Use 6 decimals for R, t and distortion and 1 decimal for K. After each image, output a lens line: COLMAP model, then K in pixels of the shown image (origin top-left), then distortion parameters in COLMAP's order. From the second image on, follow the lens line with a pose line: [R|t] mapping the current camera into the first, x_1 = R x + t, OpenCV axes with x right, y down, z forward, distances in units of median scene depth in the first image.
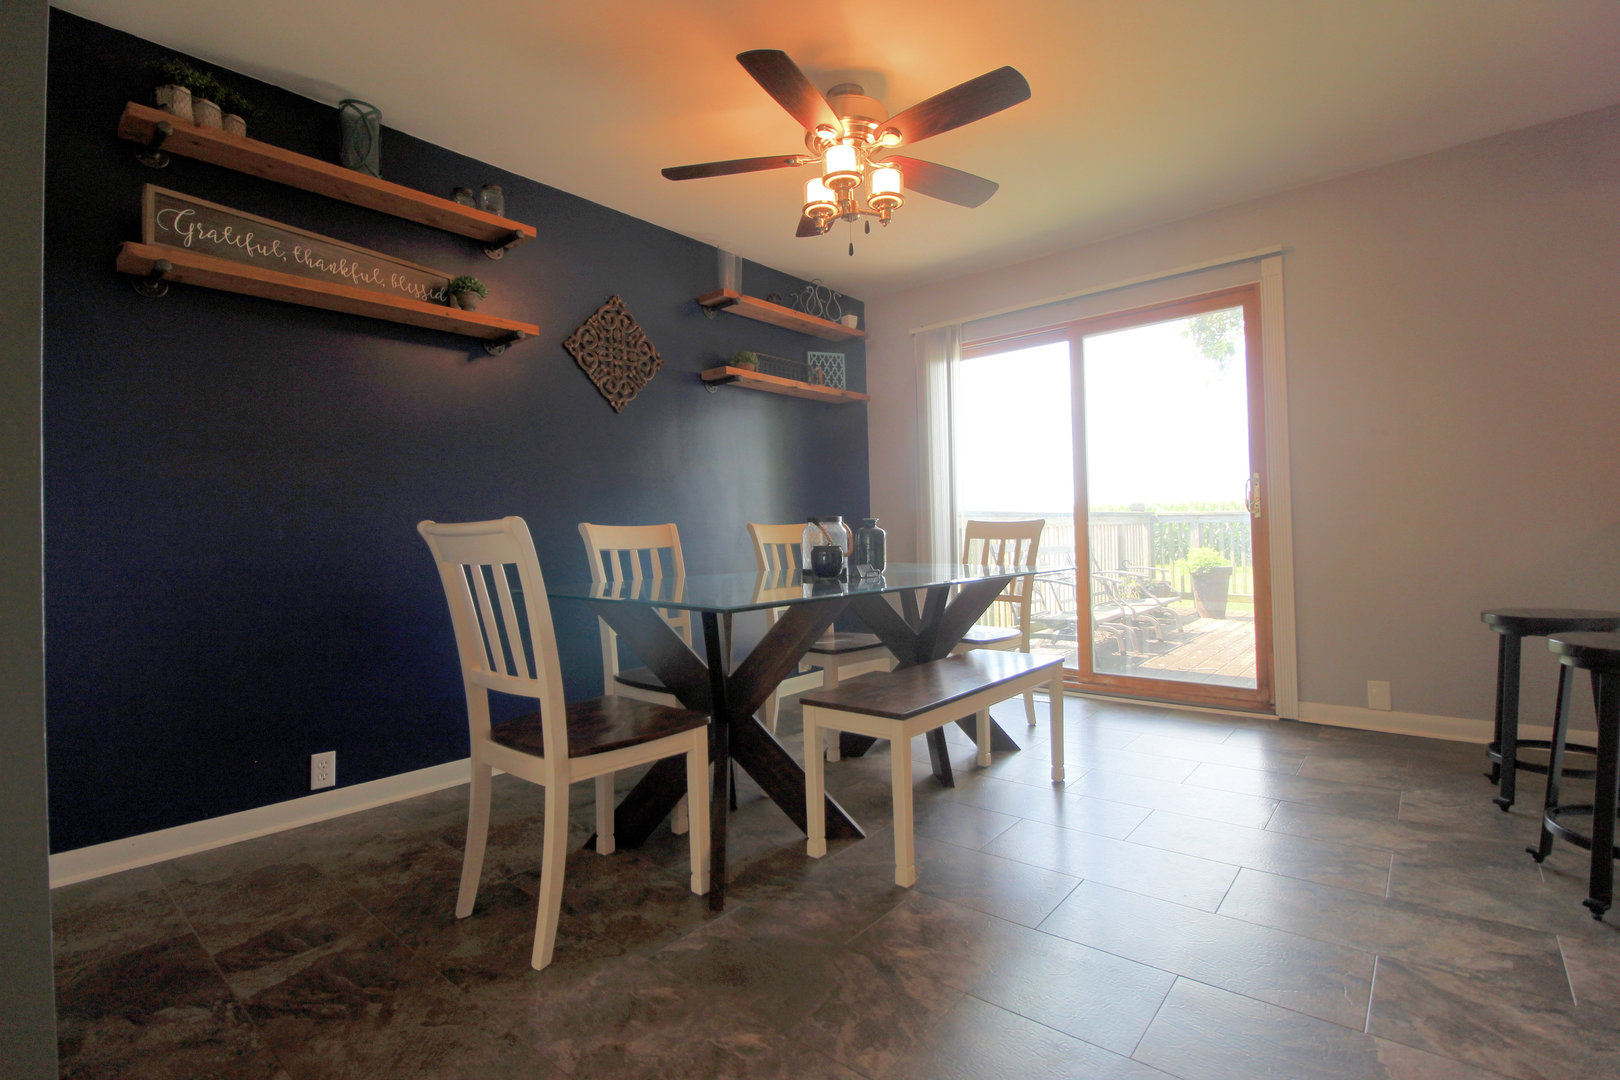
lens RADIAL K [[740.1, 0, 809.4], [0, 740.1, 520.5], [0, 0, 1]] dist [-0.001284, -0.014745]
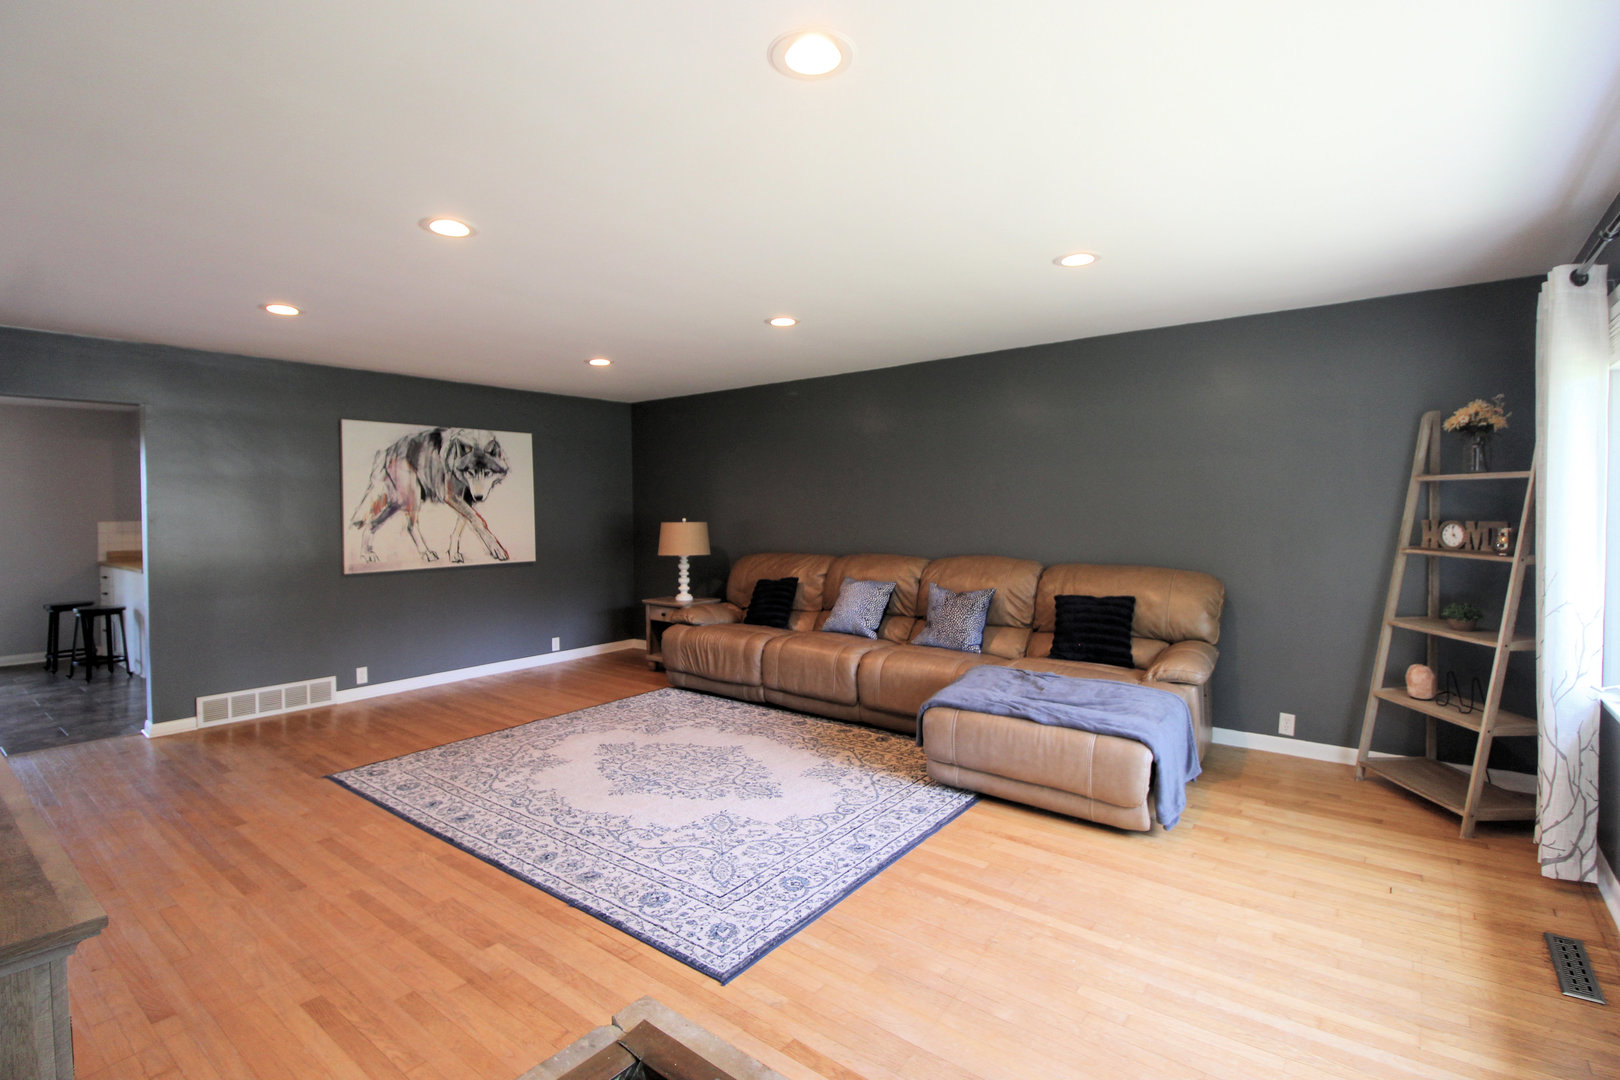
lens RADIAL K [[765.3, 0, 807.8], [0, 765.3, 516.5], [0, 0, 1]] dist [0.001340, -0.014481]
pose [[-0.038949, 0.013001, 0.999157, -1.847014], [-0.002891, 0.999910, -0.013124, -0.162746], [-0.999237, -0.003400, -0.038908, -1.593189]]
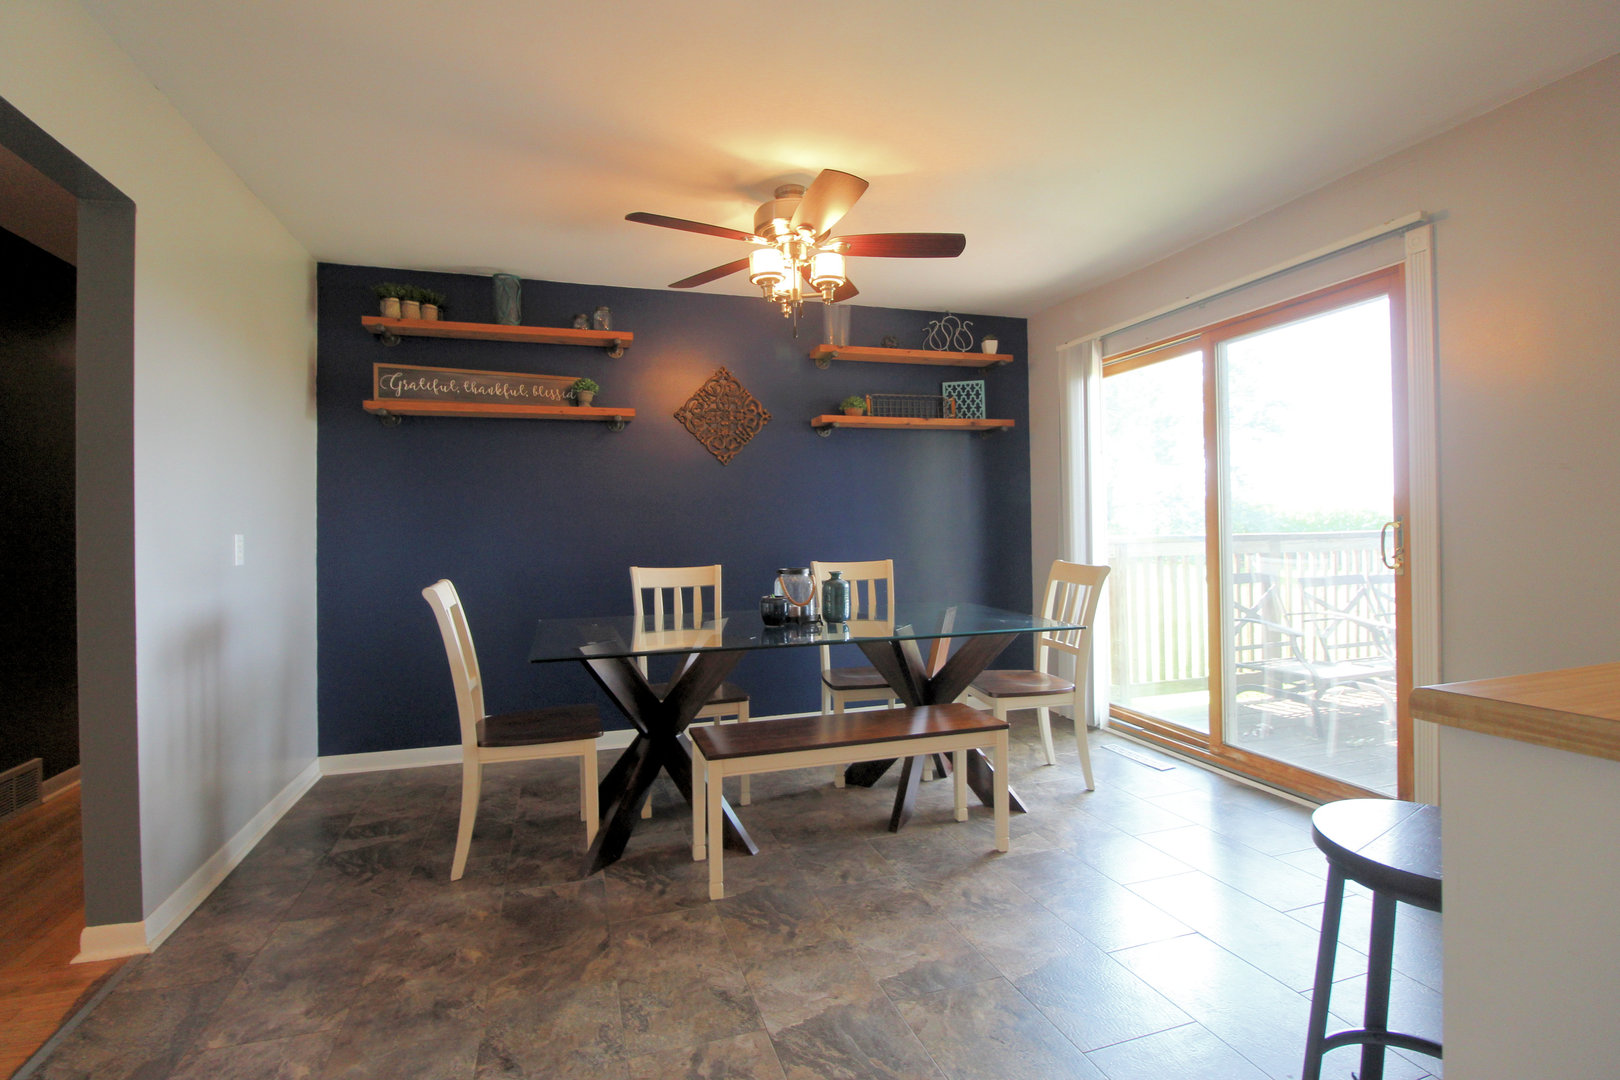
lens RADIAL K [[751.3, 0, 810.0], [0, 751.3, 517.7], [0, 0, 1]] dist [0.000907, -0.014003]
pose [[0.852245, 0.004322, -0.523125, 0.669098], [0.003862, 0.999887, 0.014553, -0.103238], [0.523129, -0.014423, 0.852132, 0.041776]]
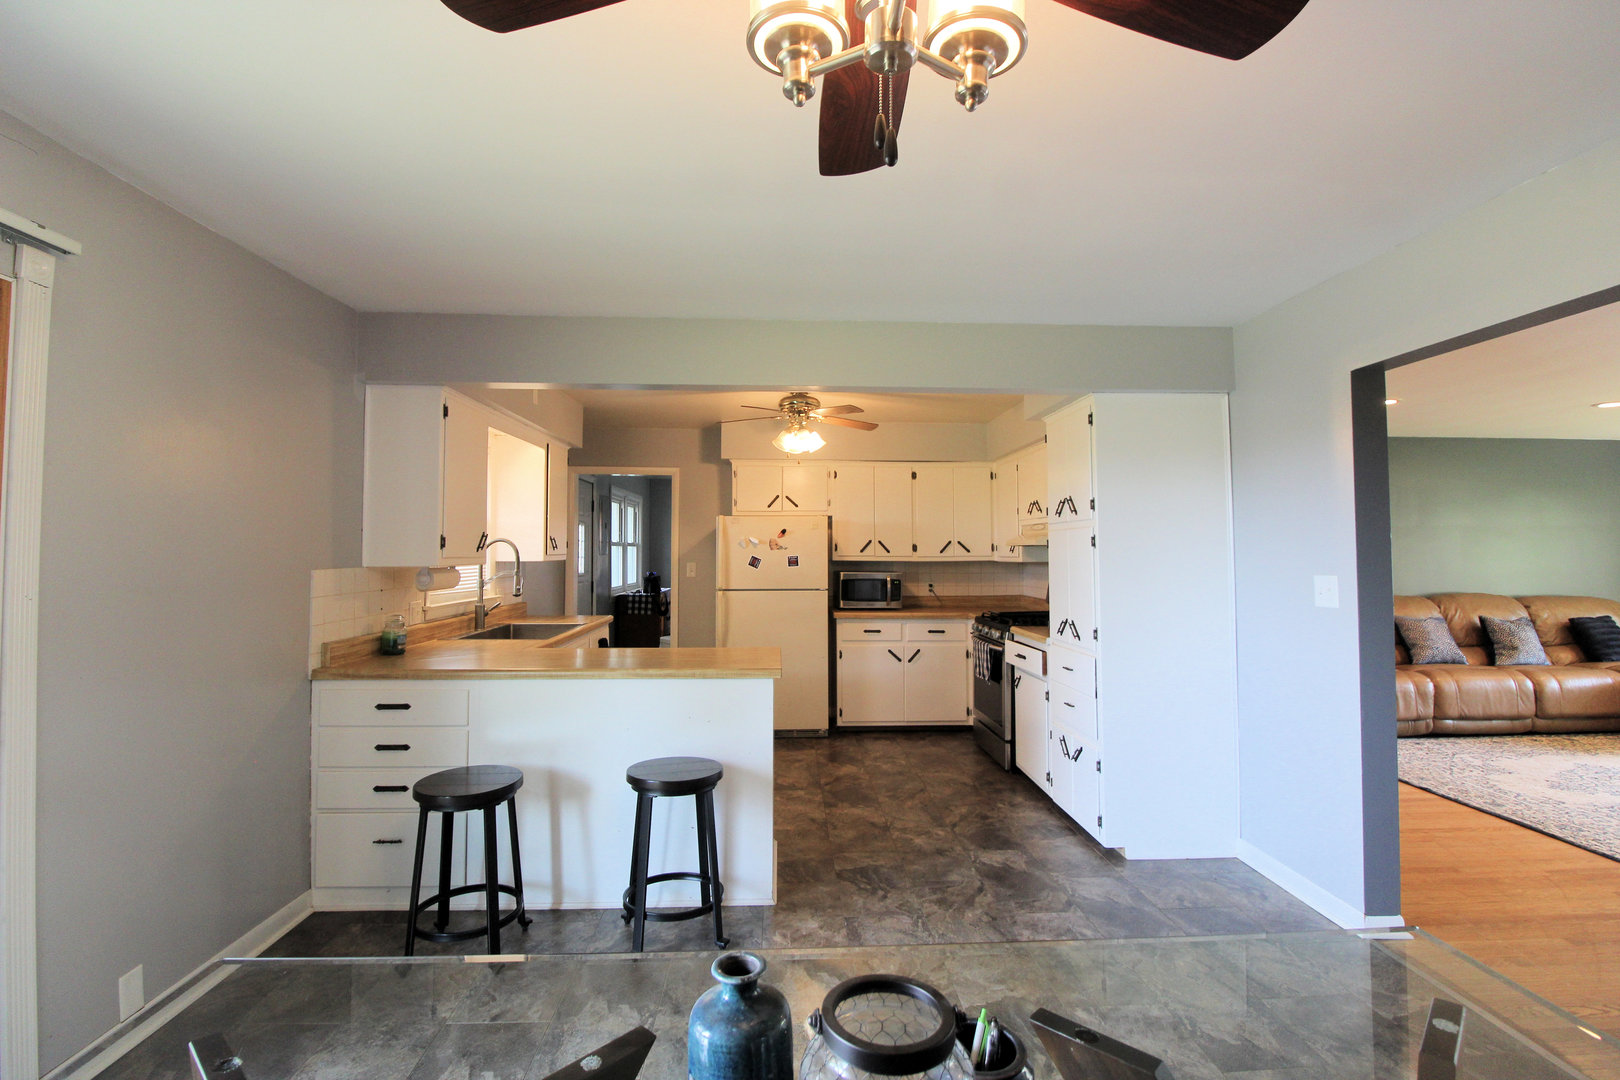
lens RADIAL K [[744.6, 0, 808.8], [0, 744.6, 517.2], [0, 0, 1]] dist [-0.011059, -0.005801]
pose [[-0.678455, 0.059356, 0.732241, -0.164660], [0.004504, 0.997048, -0.076648, -0.163035], [-0.734629, -0.048705, -0.676719, 1.254940]]
